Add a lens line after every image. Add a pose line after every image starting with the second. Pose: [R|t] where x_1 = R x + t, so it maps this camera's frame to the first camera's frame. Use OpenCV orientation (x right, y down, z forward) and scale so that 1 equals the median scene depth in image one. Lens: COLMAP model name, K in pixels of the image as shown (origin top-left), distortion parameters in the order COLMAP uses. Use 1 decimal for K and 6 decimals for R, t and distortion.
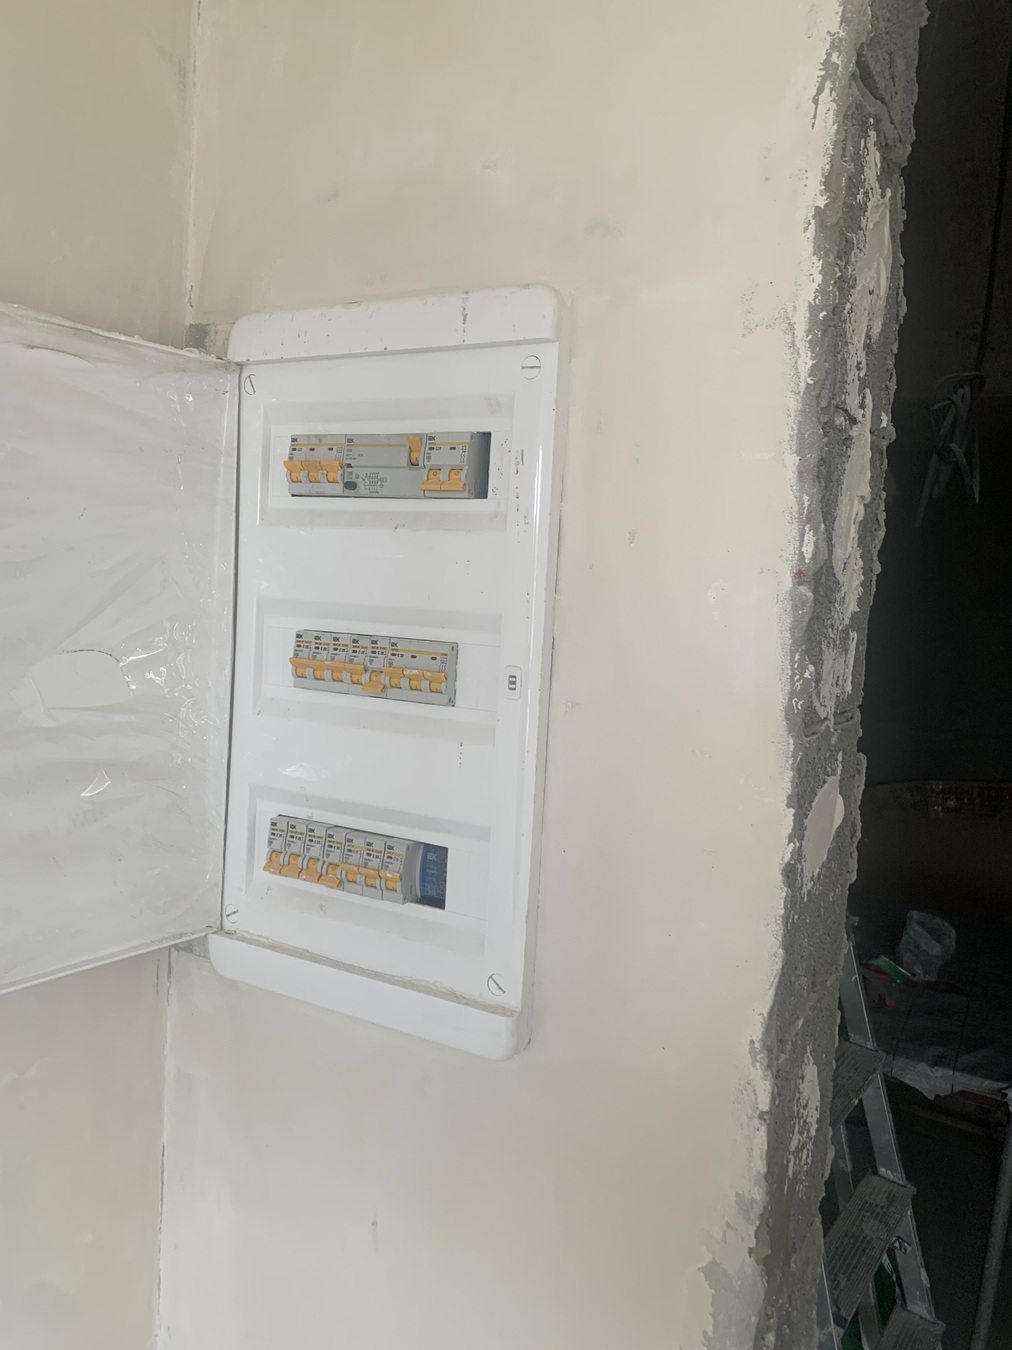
lens RADIAL K [[1028.3, 0, 503.9], [0, 1028.3, 674.5], [0, 0, 1]] dist [0.037261, -0.043493]
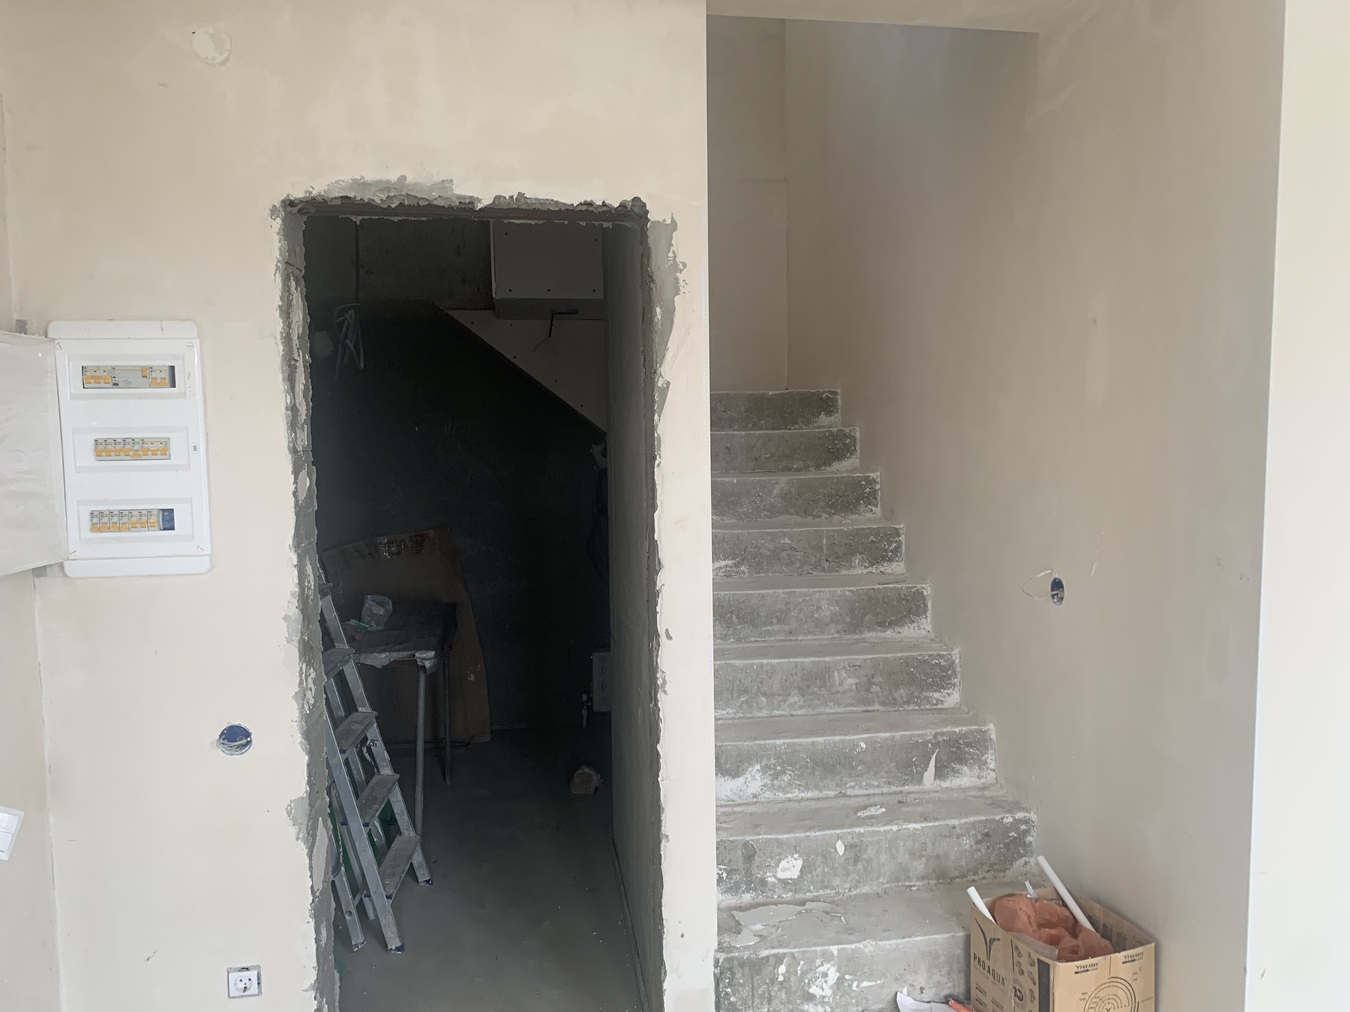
lens RADIAL K [[1028.3, 0, 669.8], [0, 1028.3, 502.8], [0, 0, 1]] dist [0.037261, -0.043493]
pose [[0.794303, -0.110479, 0.597392, -0.688870], [0.110347, 0.993206, 0.036961, 0.201240], [-0.597417, 0.036562, 0.801097, -2.184969]]
